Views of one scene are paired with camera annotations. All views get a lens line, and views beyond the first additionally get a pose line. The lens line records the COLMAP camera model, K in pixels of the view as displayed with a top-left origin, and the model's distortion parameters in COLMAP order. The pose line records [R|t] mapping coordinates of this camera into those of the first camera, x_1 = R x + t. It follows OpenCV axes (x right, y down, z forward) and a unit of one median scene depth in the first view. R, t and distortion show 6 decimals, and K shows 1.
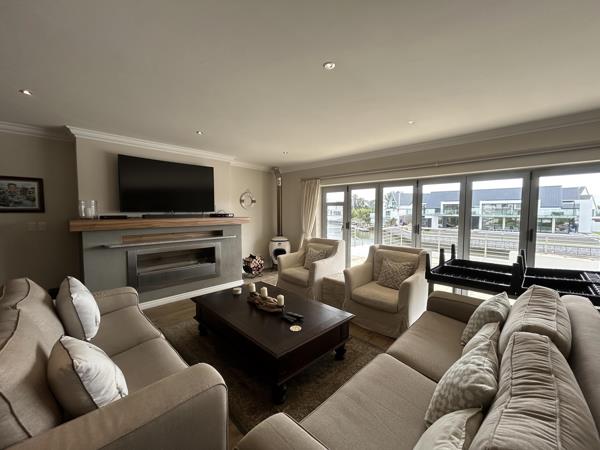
lens RADIAL K [[241.5, 0, 299.7], [0, 241.5, 224.3], [0, 0, 1]] dist [0.001062, -0.000142]
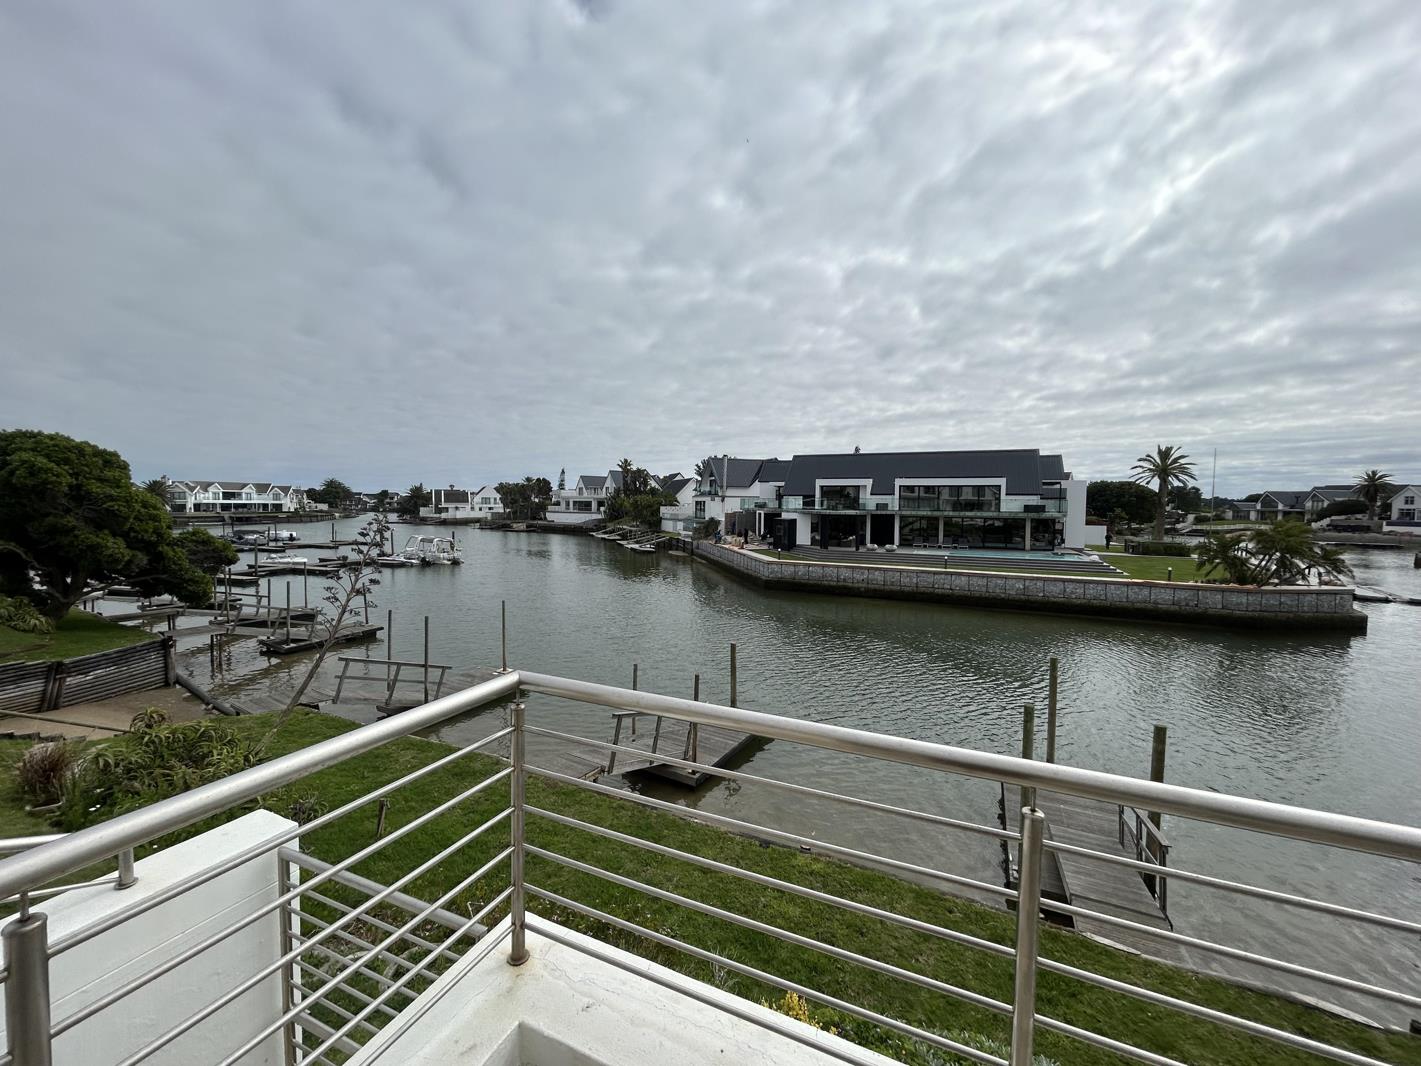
lens RADIAL K [[572.0, 0, 711.4], [0, 572.0, 470.9], [0, 0, 1]] dist [0.001062, -0.000142]
pose [[0.936846, 0.024590, 0.348877, 0.896917], [0.013080, 0.994364, -0.105210, -0.085005], [-0.349498, 0.103129, 0.931244, 1.785047]]
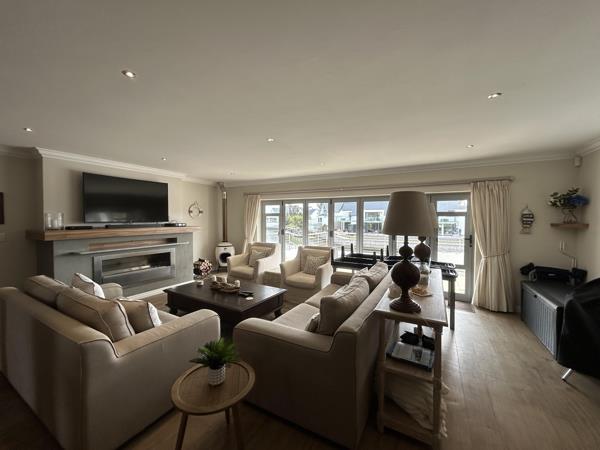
lens RADIAL K [[241.5, 0, 300.4], [0, 241.5, 224.0], [0, 0, 1]] dist [0.001062, -0.000142]
pose [[0.964858, -0.005561, 0.262713, -0.056548], [0.013051, 0.999556, -0.026774, -0.002403], [-0.262447, 0.029262, 0.964503, -0.316383]]
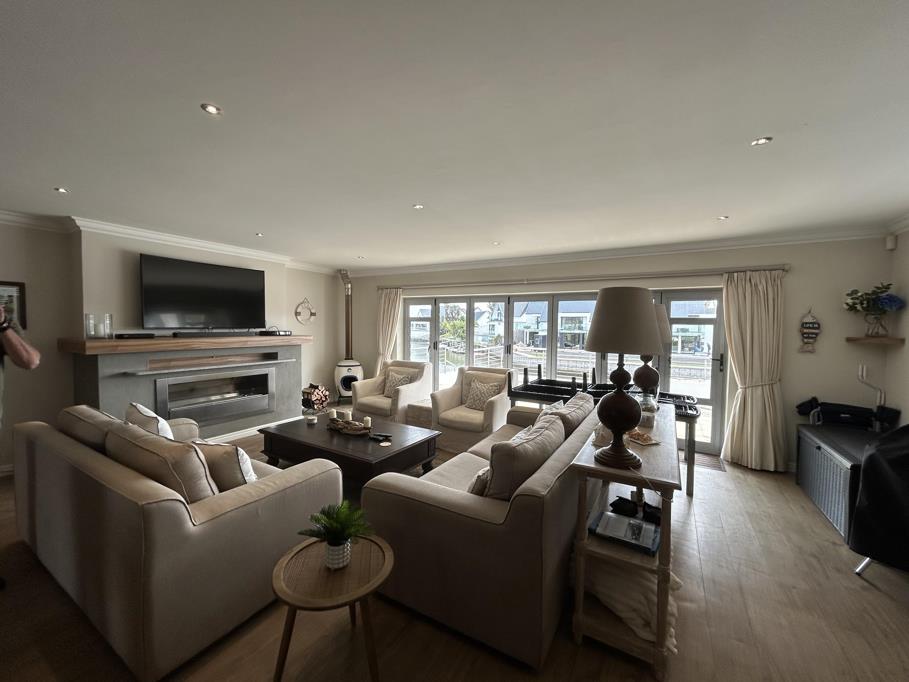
lens RADIAL K [[365.9, 0, 455.4], [0, 365.9, 339.5], [0, 0, 1]] dist [0.001062, -0.000142]
pose [[0.969411, 0.000803, 0.245444, -0.059532], [0.001840, 0.999943, -0.010536, -0.003227], [-0.245438, 0.010665, 0.969354, -0.324224]]
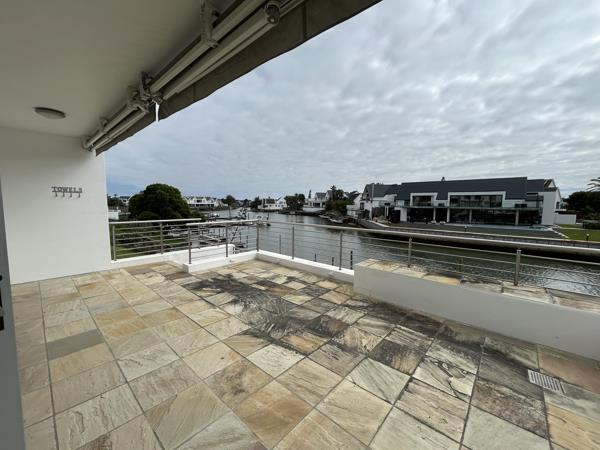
lens RADIAL K [[241.5, 0, 302.0], [0, 241.5, 223.0], [0, 0, 1]] dist [0.001062, -0.000142]
pose [[0.998053, -0.002018, 0.062339, 1.220852], [0.000240, 0.999593, 0.028515, -0.019452], [-0.062371, -0.028444, 0.997648, 0.797286]]
